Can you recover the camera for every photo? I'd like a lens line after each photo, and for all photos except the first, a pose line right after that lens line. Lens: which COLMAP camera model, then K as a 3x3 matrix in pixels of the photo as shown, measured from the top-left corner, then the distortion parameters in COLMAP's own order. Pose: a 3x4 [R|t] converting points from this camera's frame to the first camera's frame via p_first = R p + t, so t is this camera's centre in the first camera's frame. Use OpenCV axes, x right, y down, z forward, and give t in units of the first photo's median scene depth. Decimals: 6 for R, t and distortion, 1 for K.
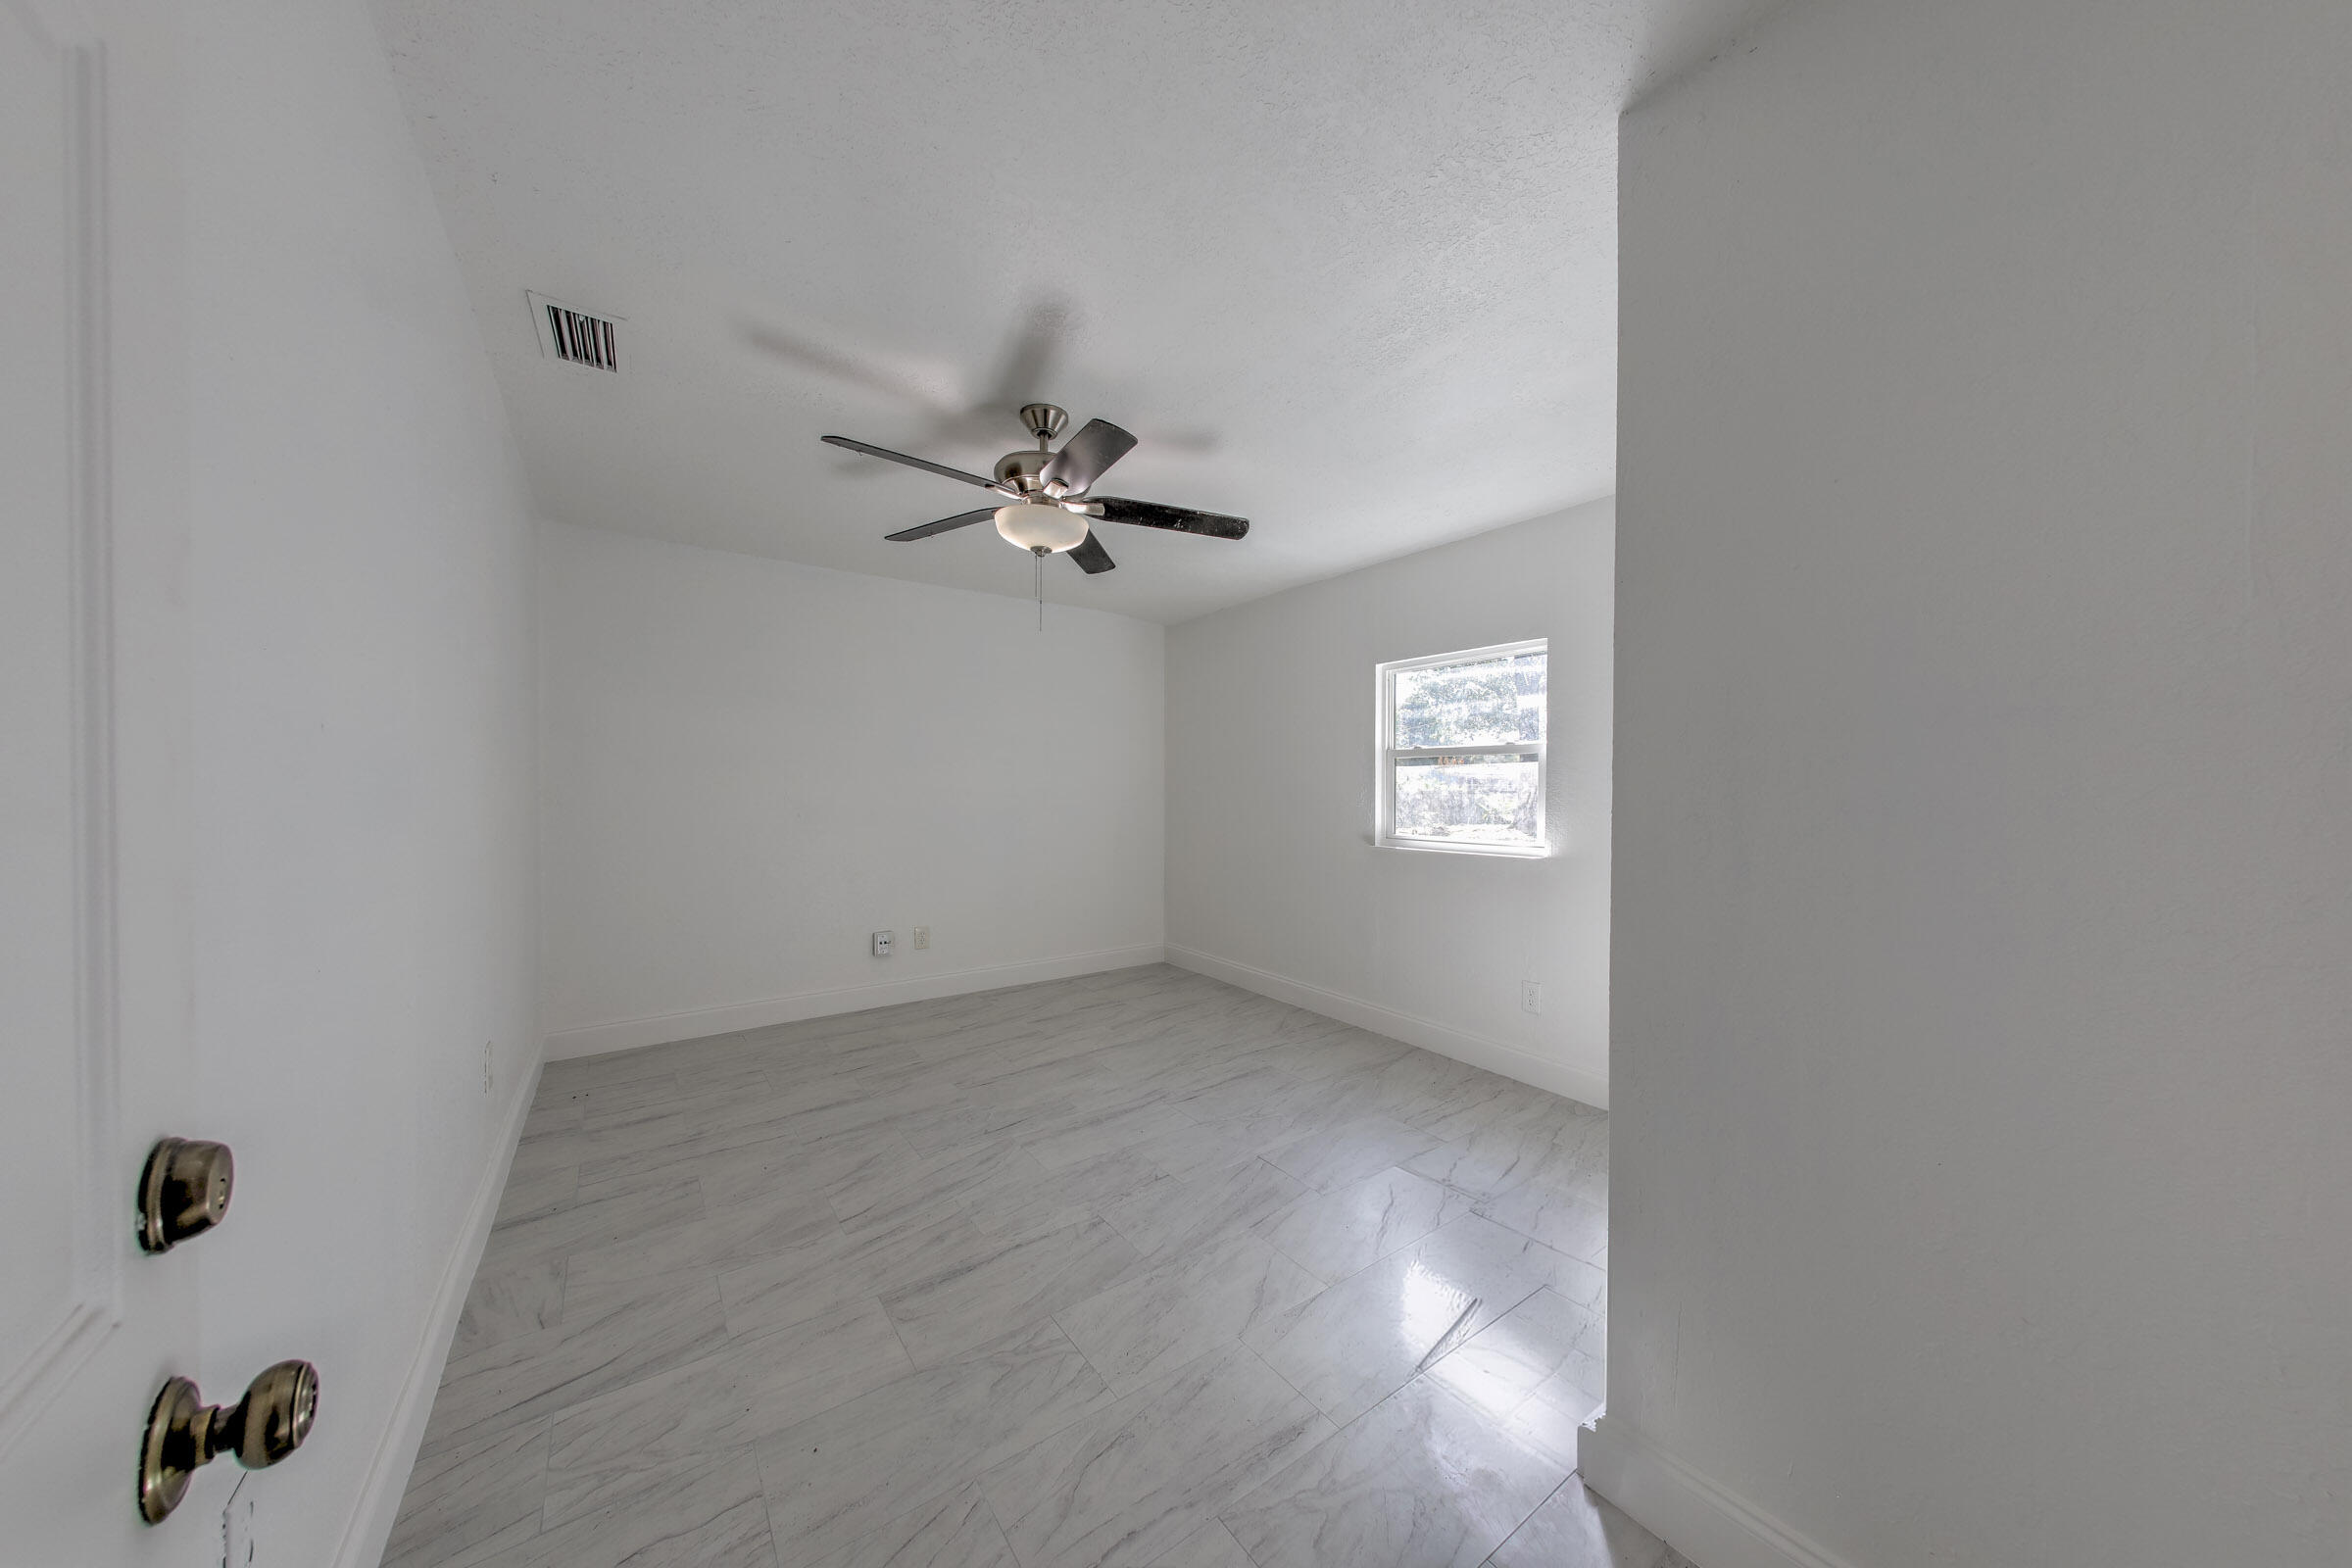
lens RADIAL K [[774.1, 0, 1176.8], [0, 774.1, 792.2], [0, 0, 1]] dist [-0.000512, -0.000071]
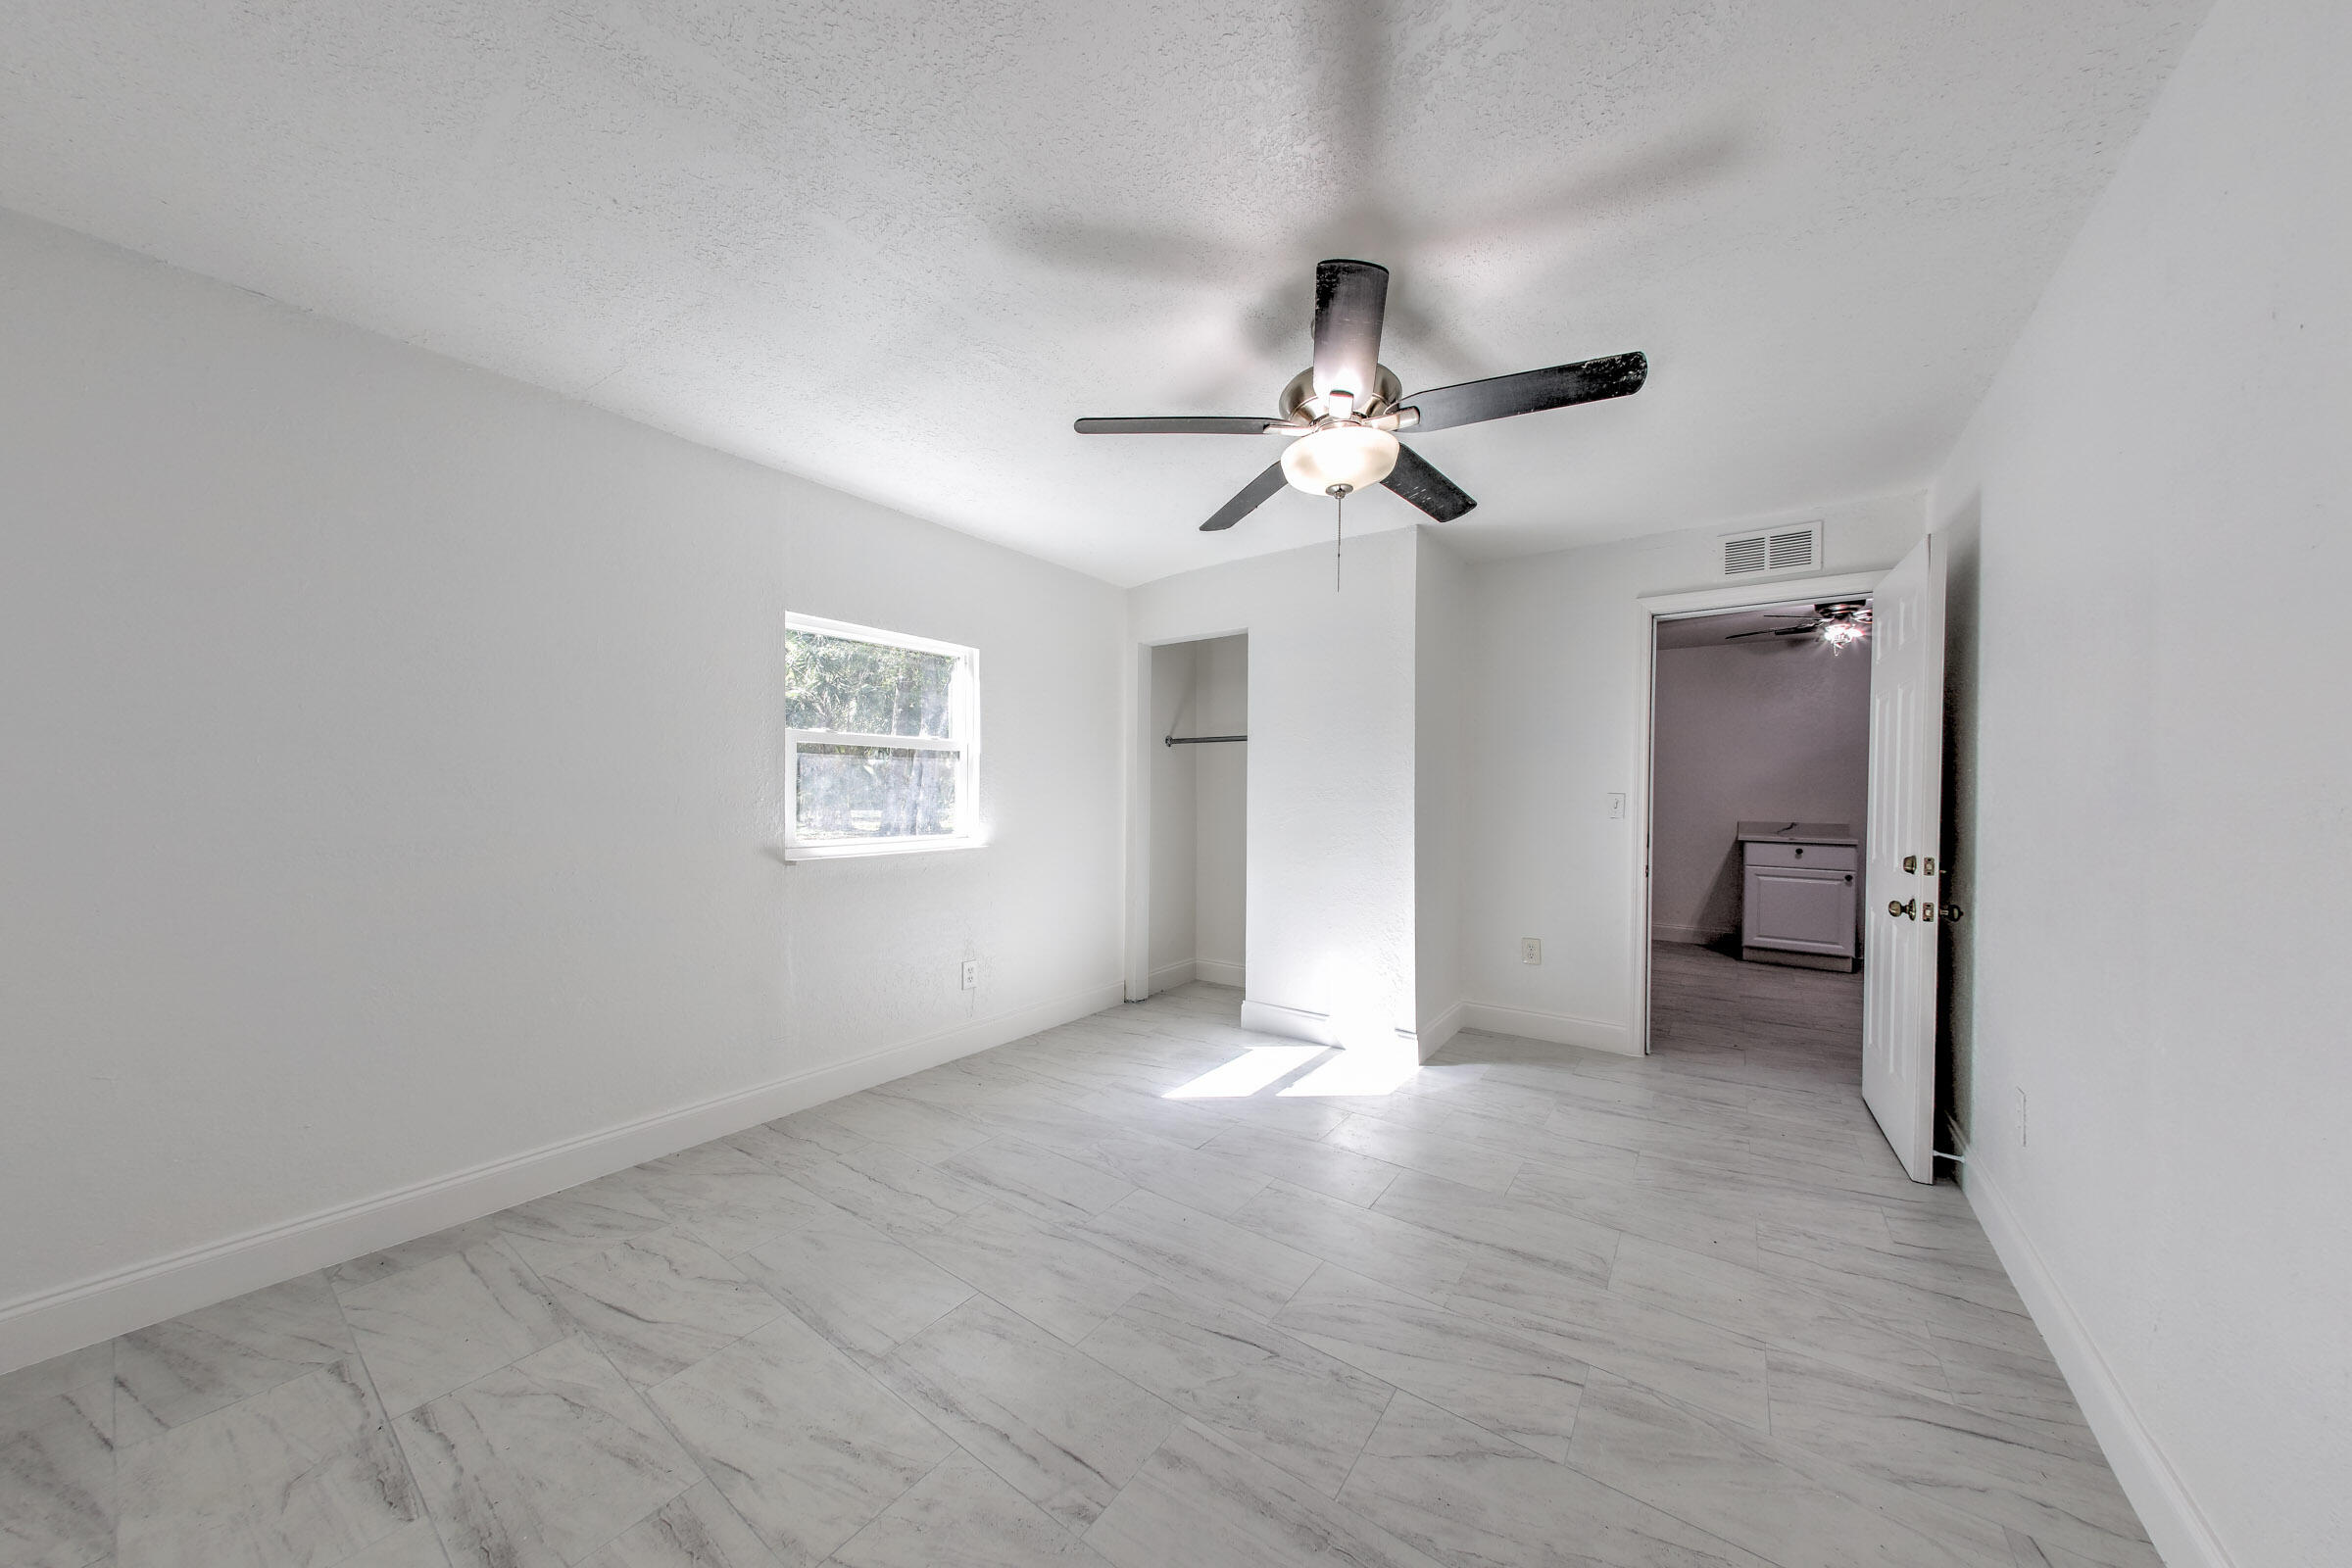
lens RADIAL K [[774.1, 0, 1176.8], [0, 774.1, 792.2], [0, 0, 1]] dist [-0.000512, -0.000071]
pose [[-0.318828, -0.006837, 0.947788, -0.998890], [-0.002919, 0.999976, 0.006232, -0.004022], [-0.947808, -0.000779, -0.318840, 1.595849]]
